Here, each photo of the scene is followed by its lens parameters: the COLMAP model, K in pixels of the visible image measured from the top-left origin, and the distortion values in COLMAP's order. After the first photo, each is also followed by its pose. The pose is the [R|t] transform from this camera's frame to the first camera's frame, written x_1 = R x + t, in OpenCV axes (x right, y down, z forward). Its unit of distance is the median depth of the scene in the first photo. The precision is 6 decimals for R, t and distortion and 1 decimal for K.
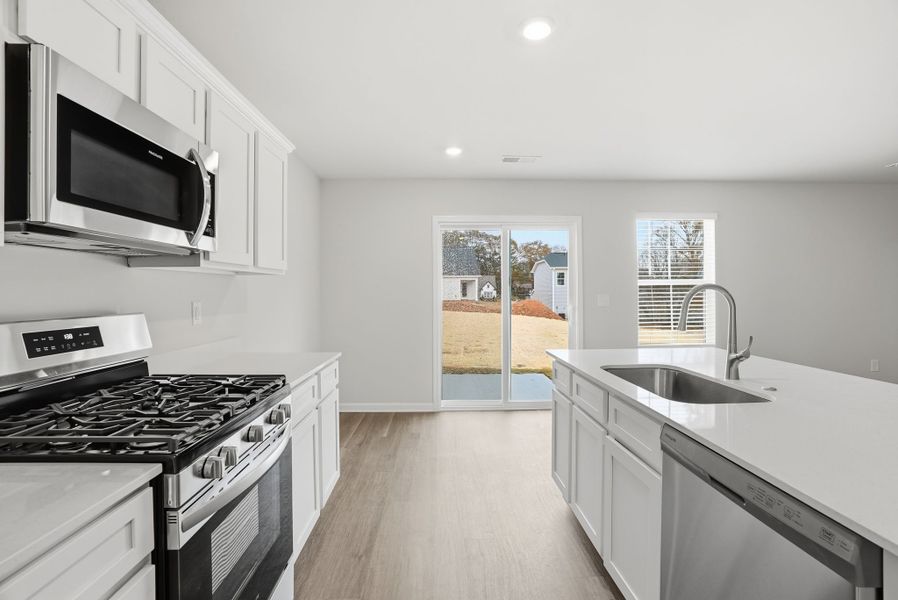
lens RADIAL K [[423.0, 0, 448.9], [0, 423.0, 294.4], [0, 0, 1]] dist [-0.044212, 0.004093]
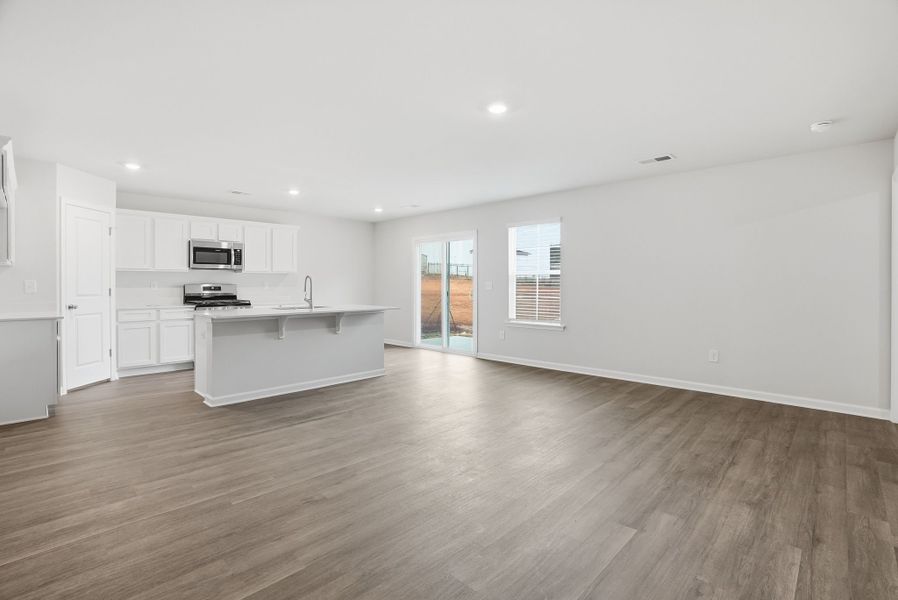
lens RADIAL K [[423.0, 0, 454.5], [0, 423.0, 299.2], [0, 0, 1]] dist [-0.044212, 0.004093]
pose [[0.708320, 0.031008, -0.705210, 1.317168], [-0.008623, 0.999340, 0.035279, 0.010012], [0.705838, -0.018908, 0.708120, -0.143566]]
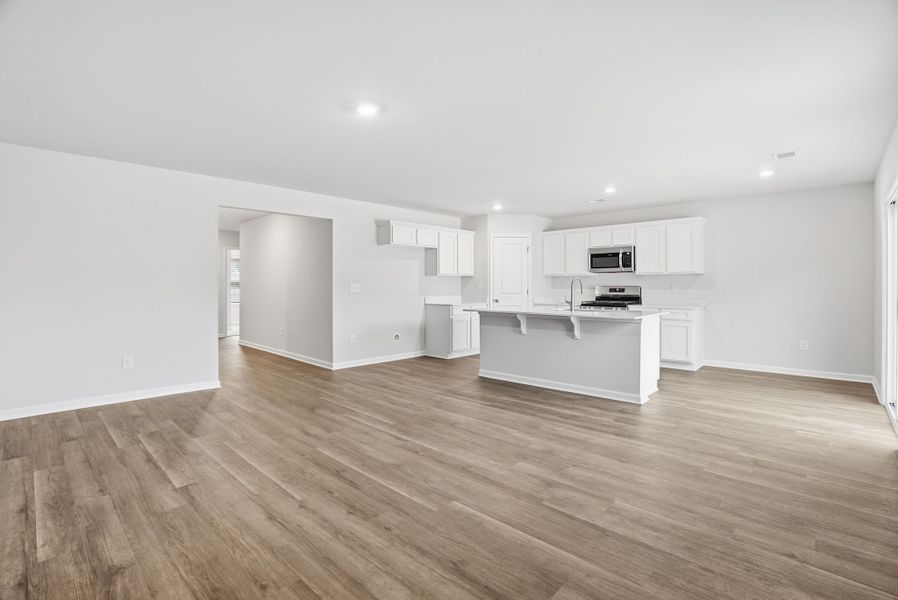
lens RADIAL K [[423.0, 0, 448.5], [0, 423.0, 294.7], [0, 0, 1]] dist [-0.044212, 0.004093]
pose [[-0.715553, 0.017136, -0.698348, 1.265479], [-0.000320, 0.999691, 0.024858, 0.010033], [0.698559, 0.018011, -0.715326, 0.951300]]
